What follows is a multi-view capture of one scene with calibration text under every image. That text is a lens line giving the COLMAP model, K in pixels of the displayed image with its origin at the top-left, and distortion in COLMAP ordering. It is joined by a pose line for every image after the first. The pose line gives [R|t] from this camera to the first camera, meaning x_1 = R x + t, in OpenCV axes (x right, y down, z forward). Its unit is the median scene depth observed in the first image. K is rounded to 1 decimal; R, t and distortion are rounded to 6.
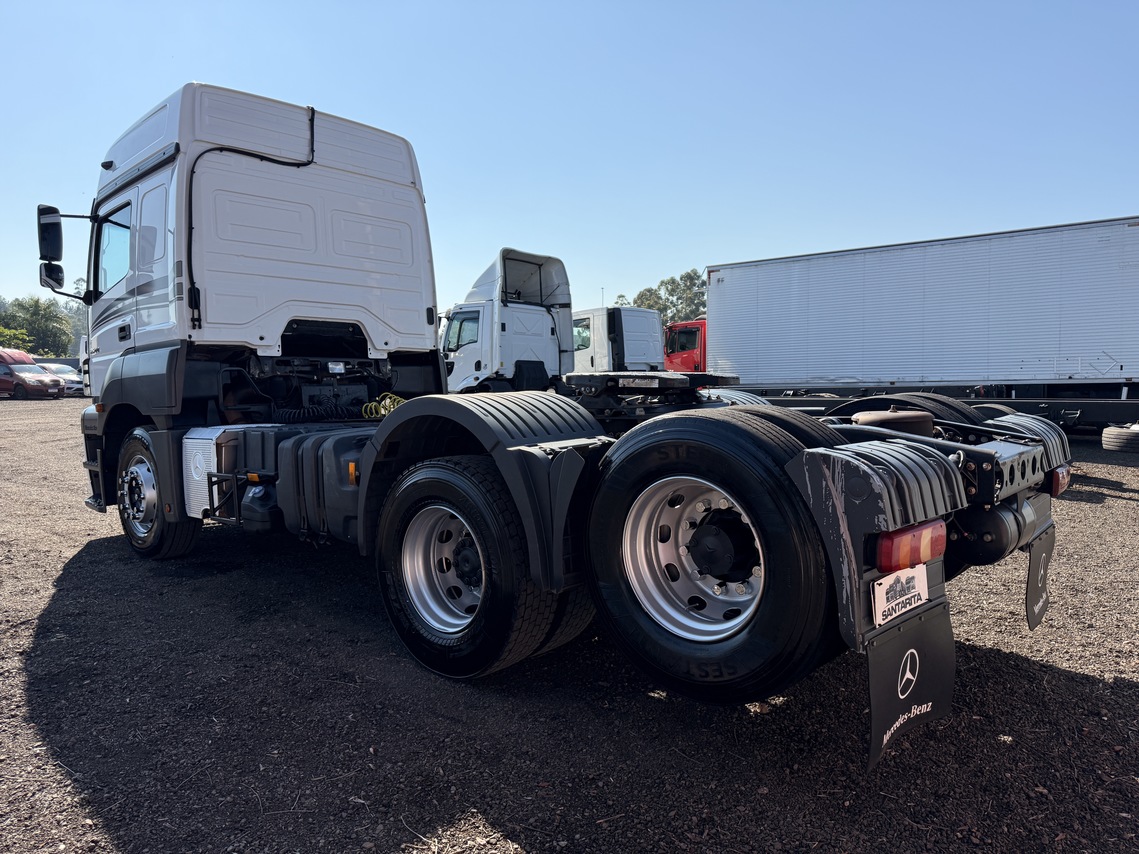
lens RADIAL K [[822.2, 0, 569.3], [0, 822.2, 428.9], [0, 0, 1]] dist [0.034054, -0.001001]
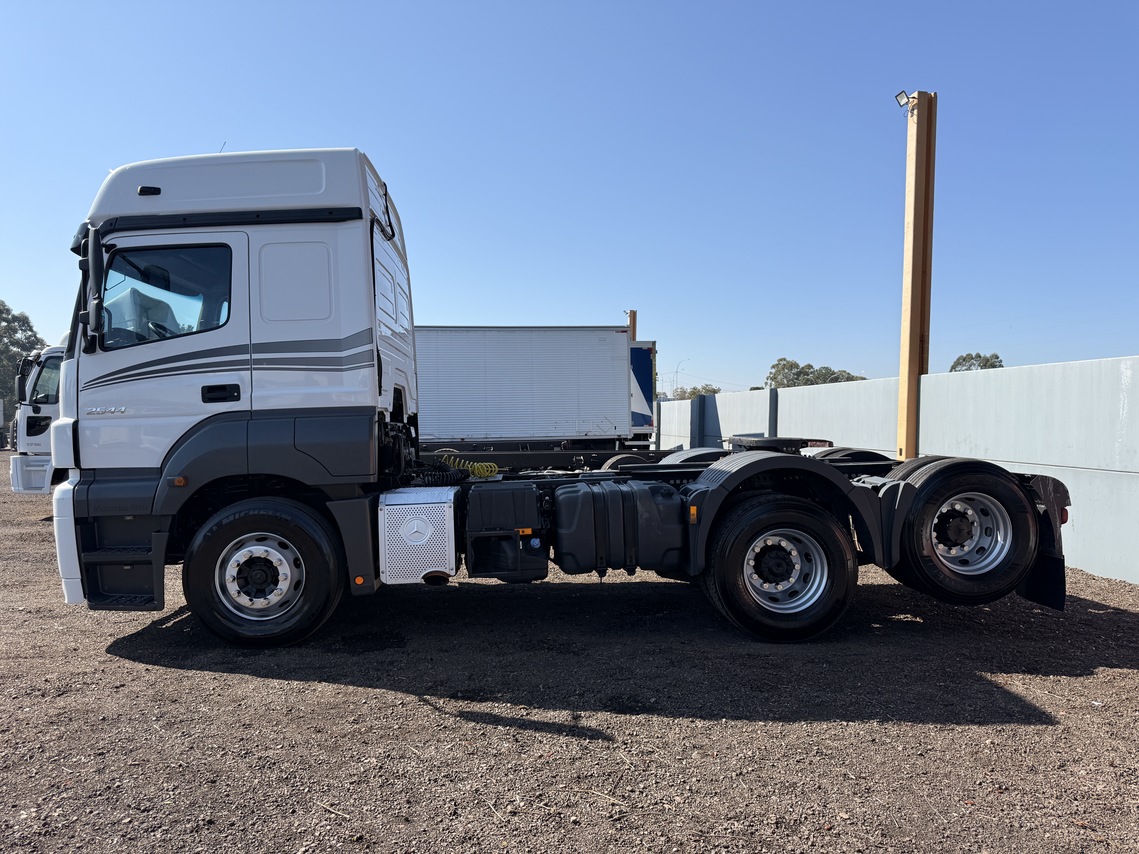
lens RADIAL K [[822.2, 0, 566.3], [0, 822.2, 431.5], [0, 0, 1]] dist [0.034054, -0.001001]
pose [[0.686594, -0.001553, 0.727040, -0.958455], [0.047952, 0.997917, -0.043153, -0.019741], [-0.725458, 0.064492, 0.685238, 0.166390]]
